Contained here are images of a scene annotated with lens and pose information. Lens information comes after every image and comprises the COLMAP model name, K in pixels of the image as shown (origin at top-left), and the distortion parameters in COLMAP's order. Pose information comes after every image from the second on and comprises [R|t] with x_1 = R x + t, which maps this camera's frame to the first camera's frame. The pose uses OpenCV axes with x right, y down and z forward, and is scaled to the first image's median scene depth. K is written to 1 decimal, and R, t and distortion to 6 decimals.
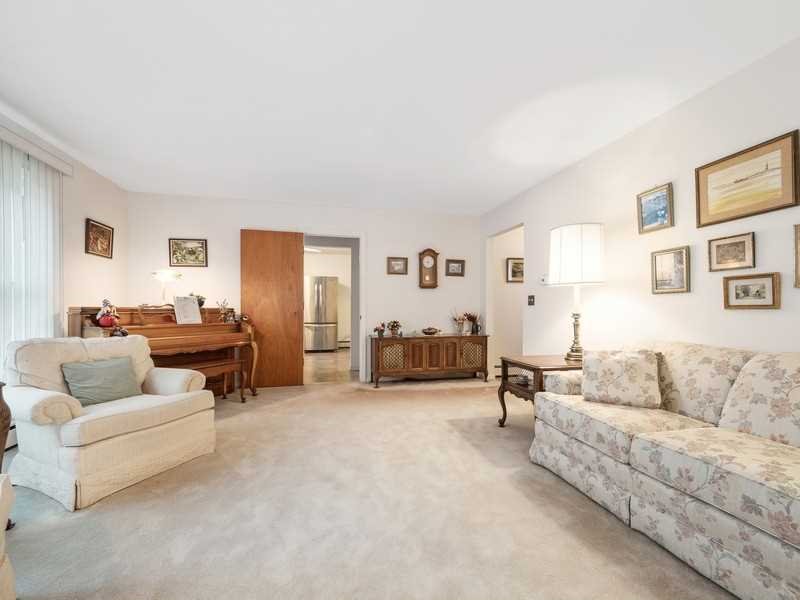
lens RADIAL K [[342.0, 0, 403.4], [0, 342.0, 314.1], [0, 0, 1]] dist [-0.006822, -0.000848]
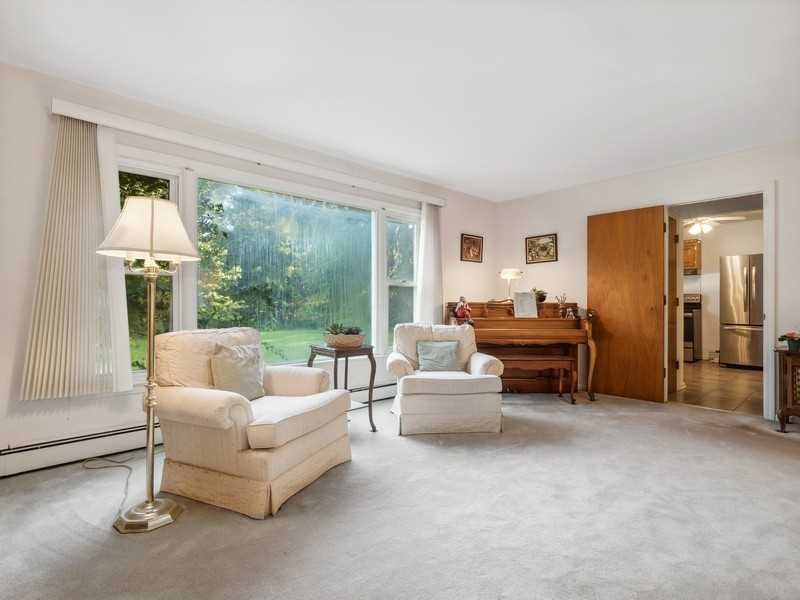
lens RADIAL K [[413.5, 0, 399.1], [0, 413.5, 296.6], [0, 0, 1]] dist [0.003114, -0.000066]
pose [[0.471273, -0.014866, -0.881862, 0.304157], [-0.013920, 0.999608, -0.024289, -0.000425], [0.881877, 0.023722, 0.470882, 0.044170]]
